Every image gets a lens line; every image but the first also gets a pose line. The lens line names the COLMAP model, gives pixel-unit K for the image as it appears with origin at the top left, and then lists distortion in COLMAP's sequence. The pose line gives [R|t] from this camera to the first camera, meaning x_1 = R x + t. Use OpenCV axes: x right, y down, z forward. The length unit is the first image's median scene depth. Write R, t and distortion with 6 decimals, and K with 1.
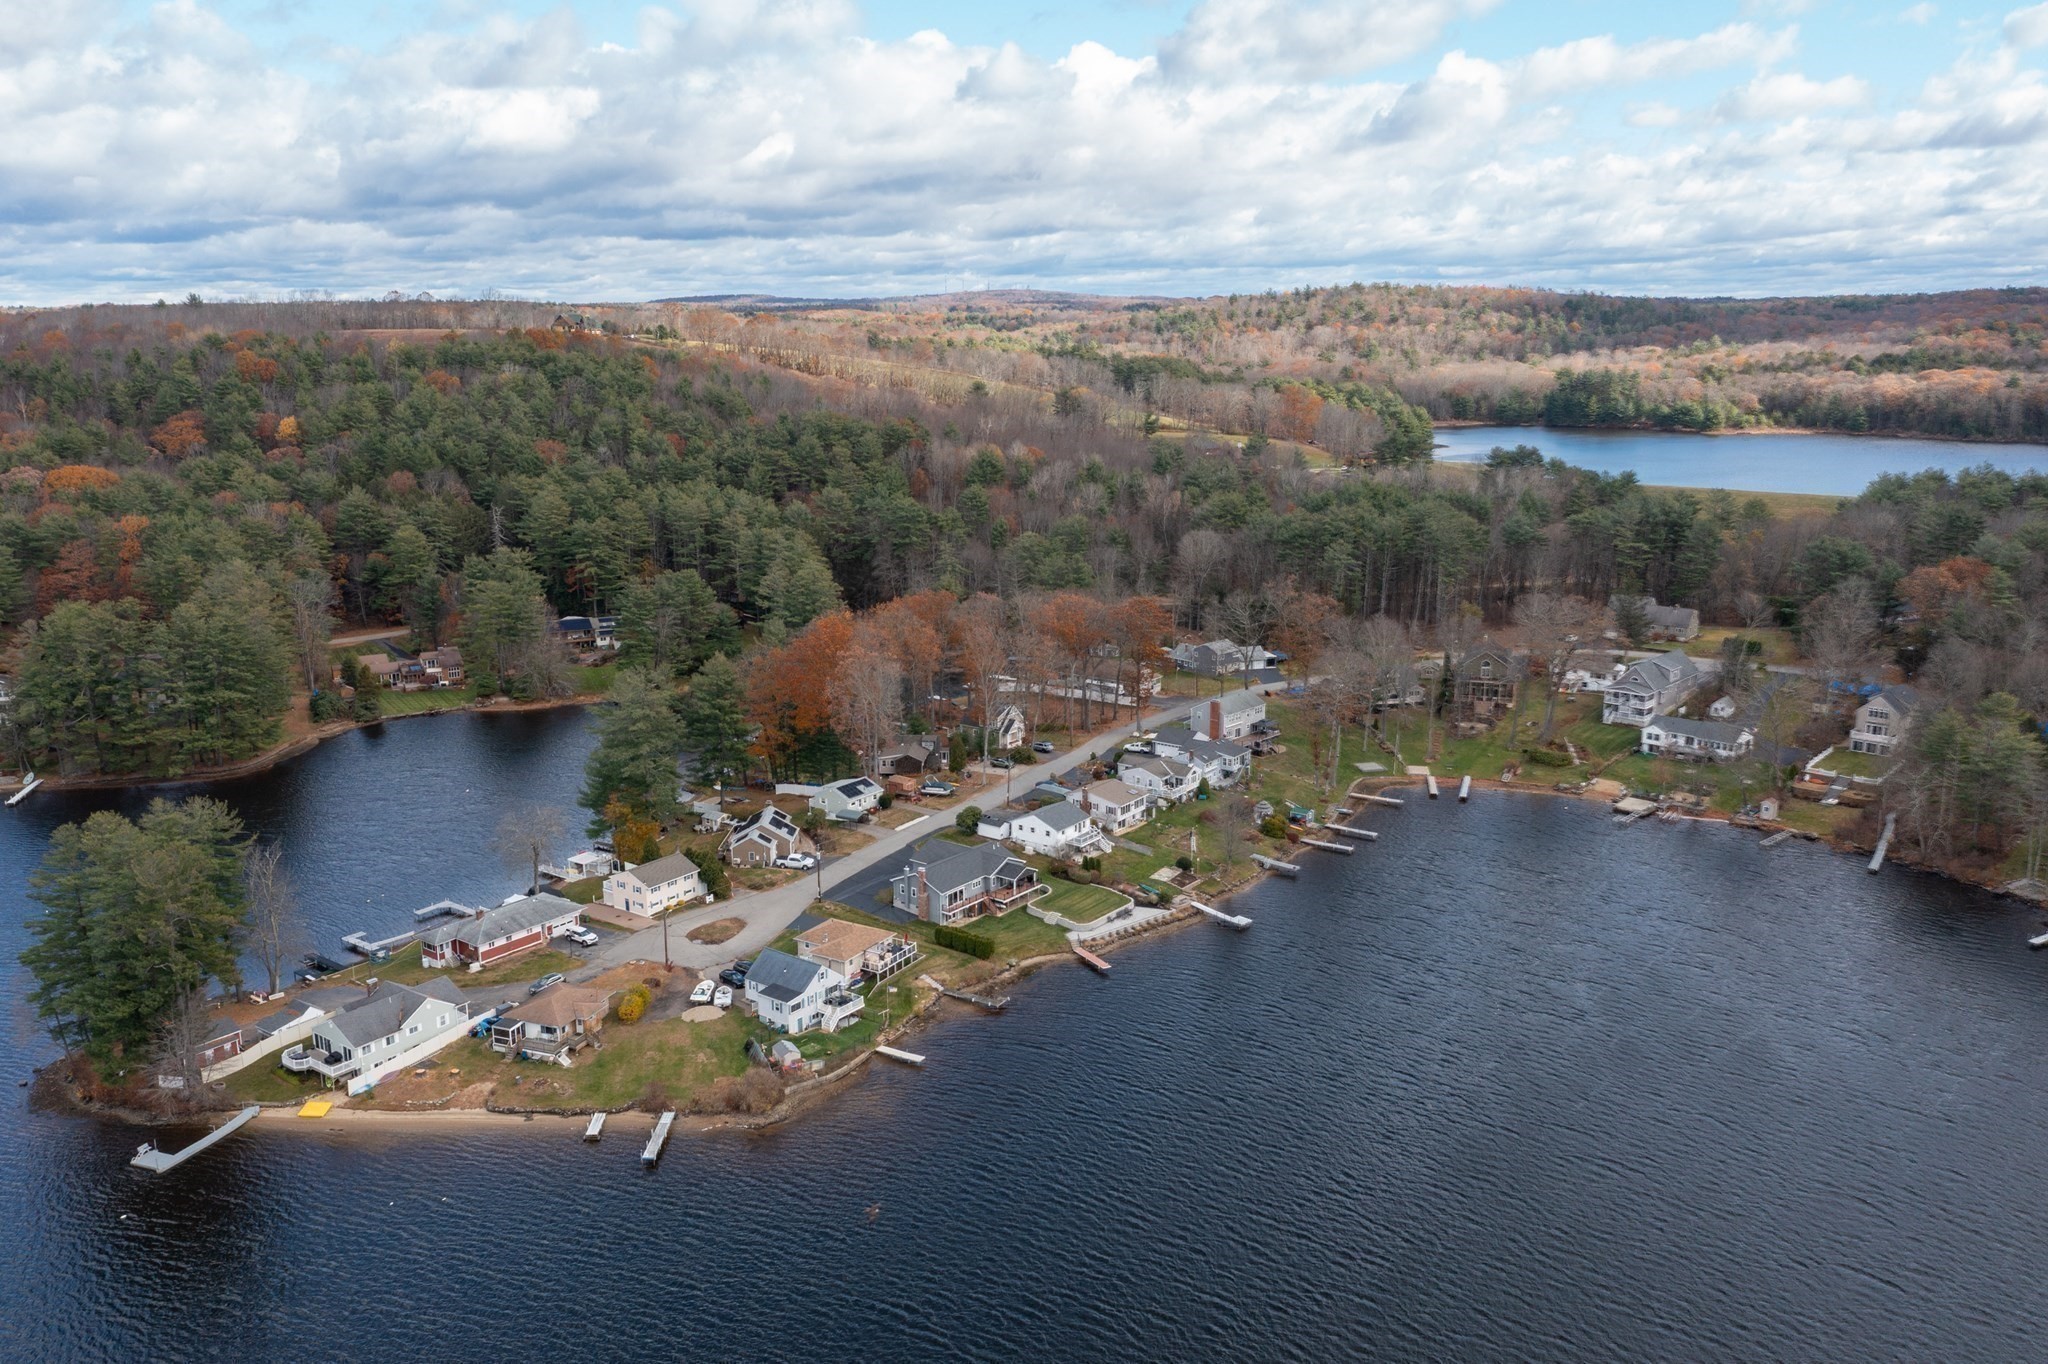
lens RADIAL K [[1578.6, 0, 1014.8], [0, 1578.6, 690.4], [0, 0, 1]] dist [-0.030340, 0.069090]
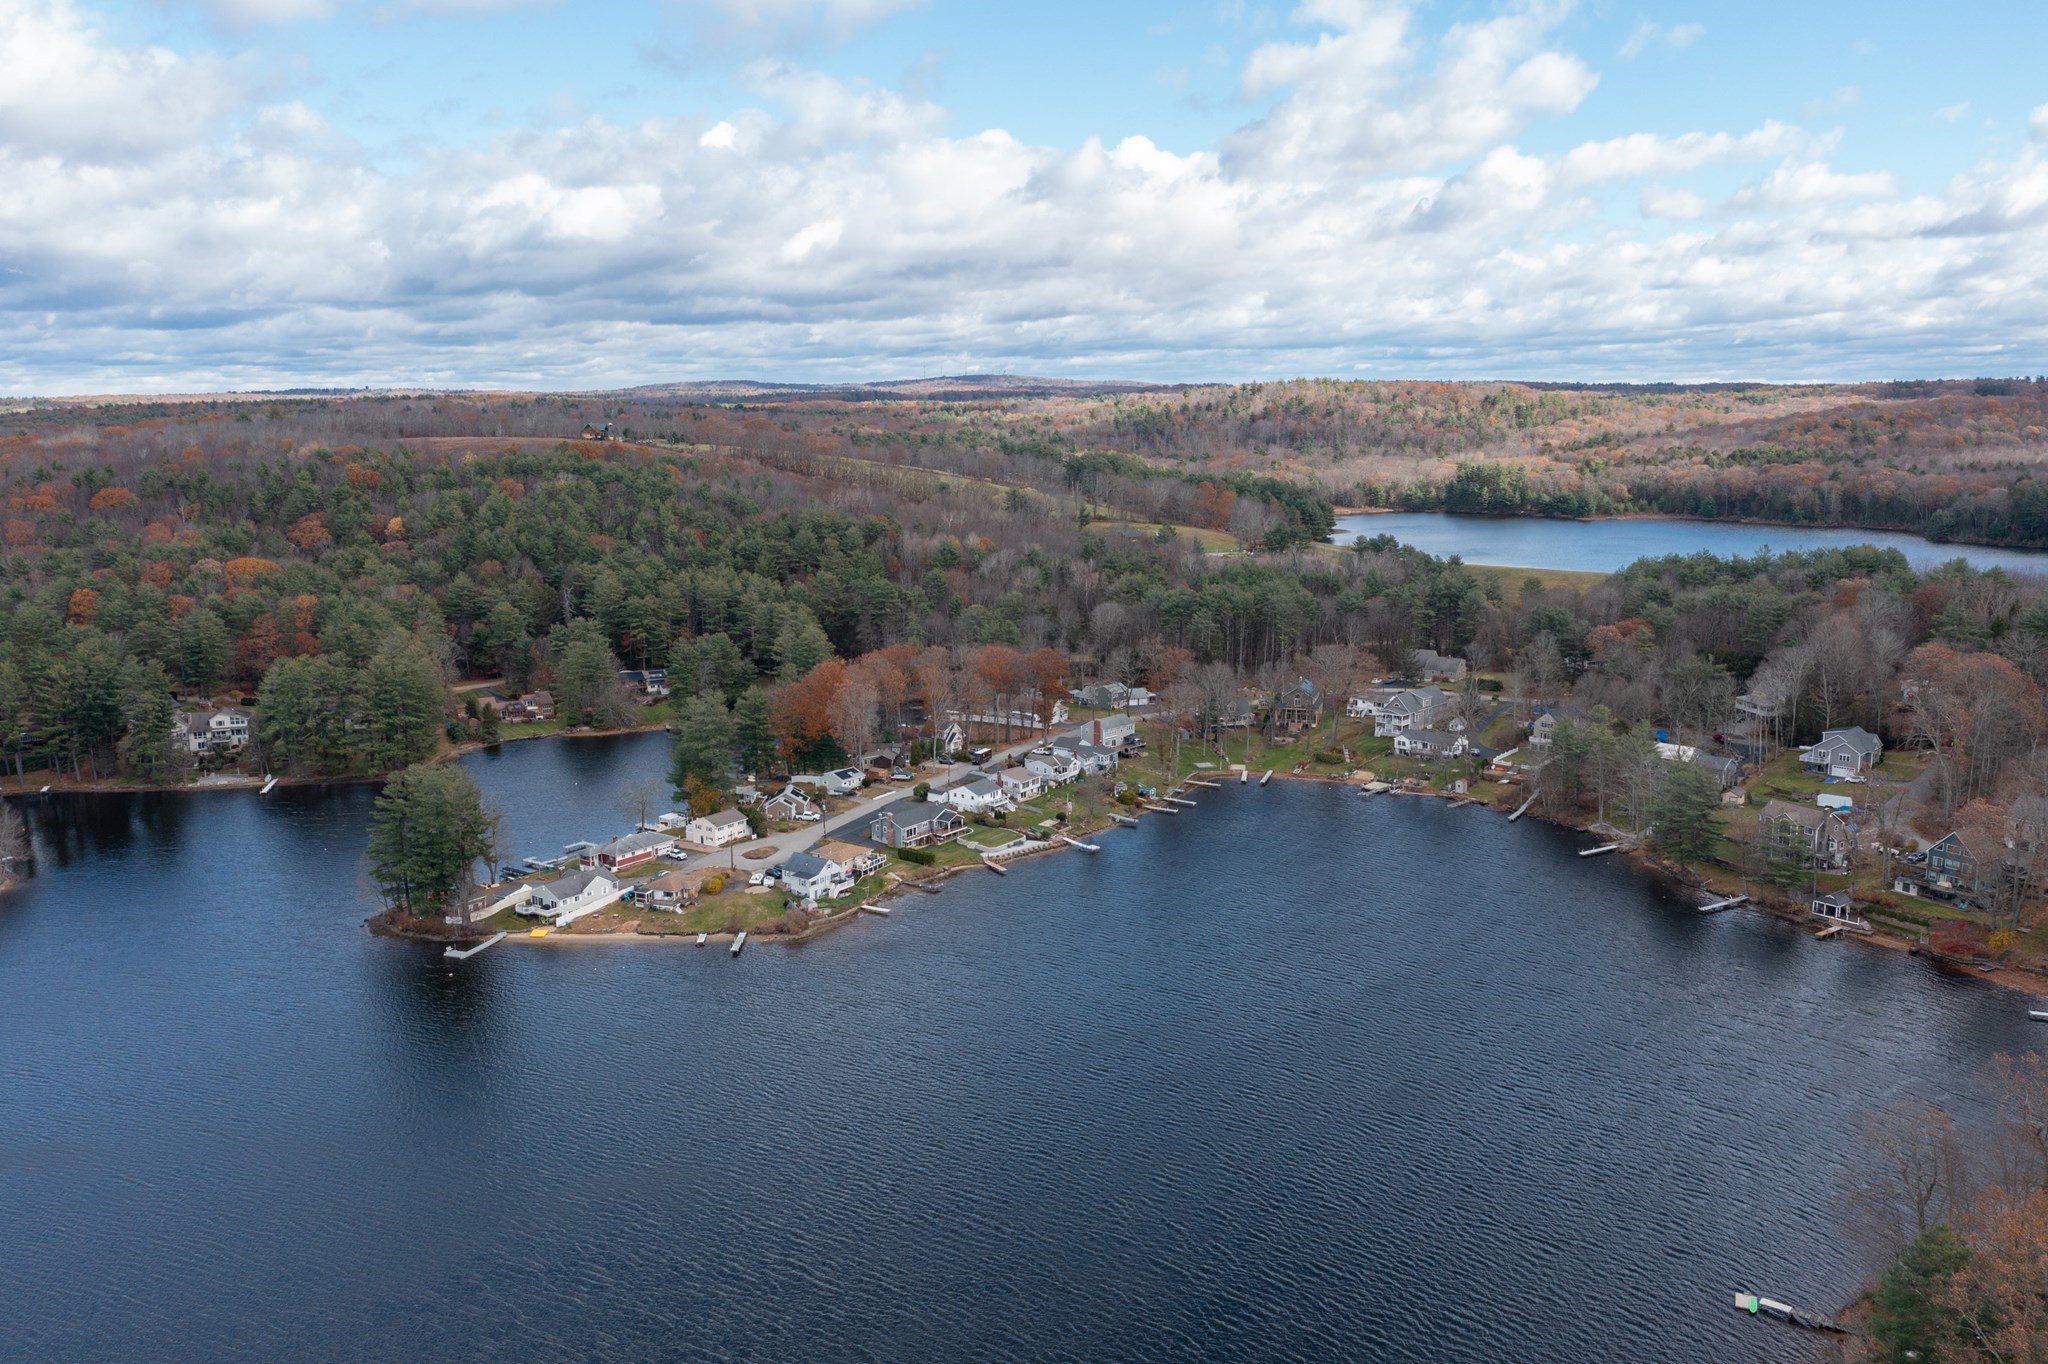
lens RADIAL K [[1578.6, 0, 1014.8], [0, 1578.6, 690.4], [0, 0, 1]] dist [-0.030340, 0.069090]
pose [[0.999910, -0.005208, 0.012376, 0.029370], [0.005809, 0.998779, -0.049057, 0.041688], [-0.012105, 0.049124, 0.998719, -0.363799]]
